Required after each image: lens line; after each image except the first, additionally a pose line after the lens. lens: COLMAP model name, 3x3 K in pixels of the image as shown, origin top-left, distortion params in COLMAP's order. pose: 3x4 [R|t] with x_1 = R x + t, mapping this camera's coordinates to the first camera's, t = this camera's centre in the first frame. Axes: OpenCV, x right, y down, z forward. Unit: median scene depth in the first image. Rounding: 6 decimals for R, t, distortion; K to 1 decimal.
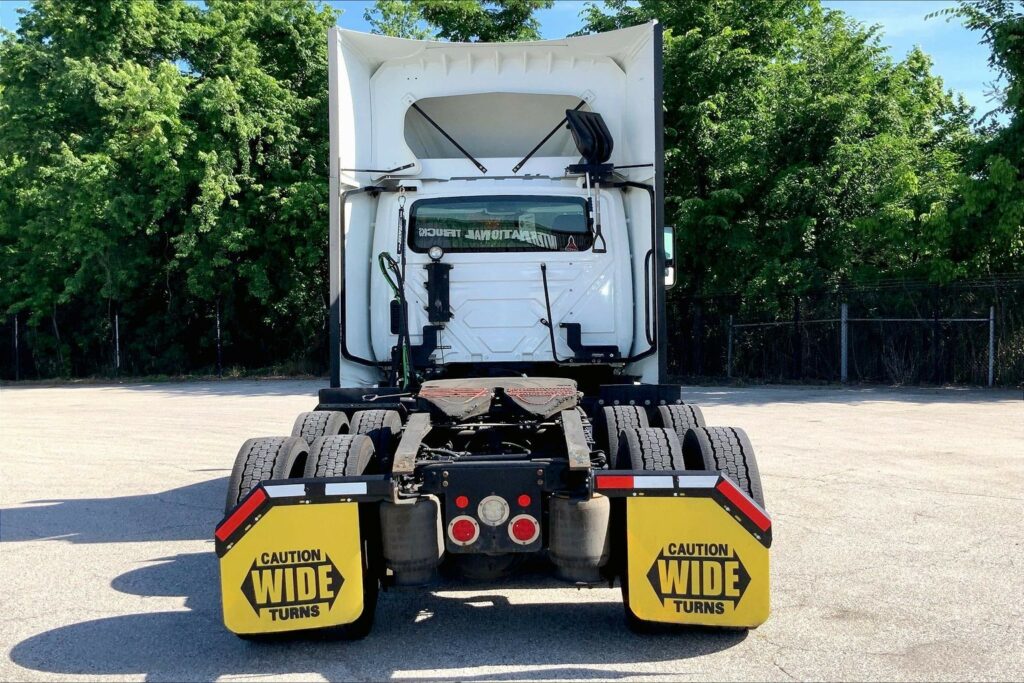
lens RADIAL K [[1051.4, 0, 544.6], [0, 1051.4, 297.2], [0, 0, 1]] dist [0.097801, 0.000000]
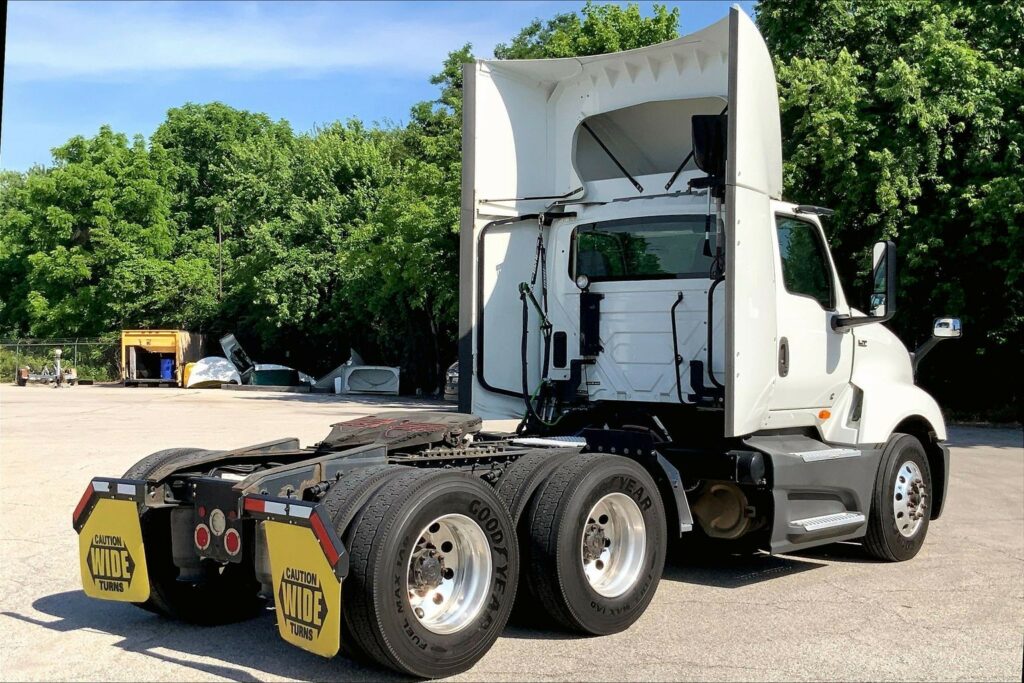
lens RADIAL K [[1306.8, 0, 523.1], [0, 1306.8, 336.0], [0, 0, 1]] dist [0.111838, 0.000000]
pose [[0.745371, 0.014664, -0.666489, 0.632224], [-0.006337, 0.999869, 0.014912, -0.010928], [0.666620, -0.006891, 0.745366, 0.096200]]
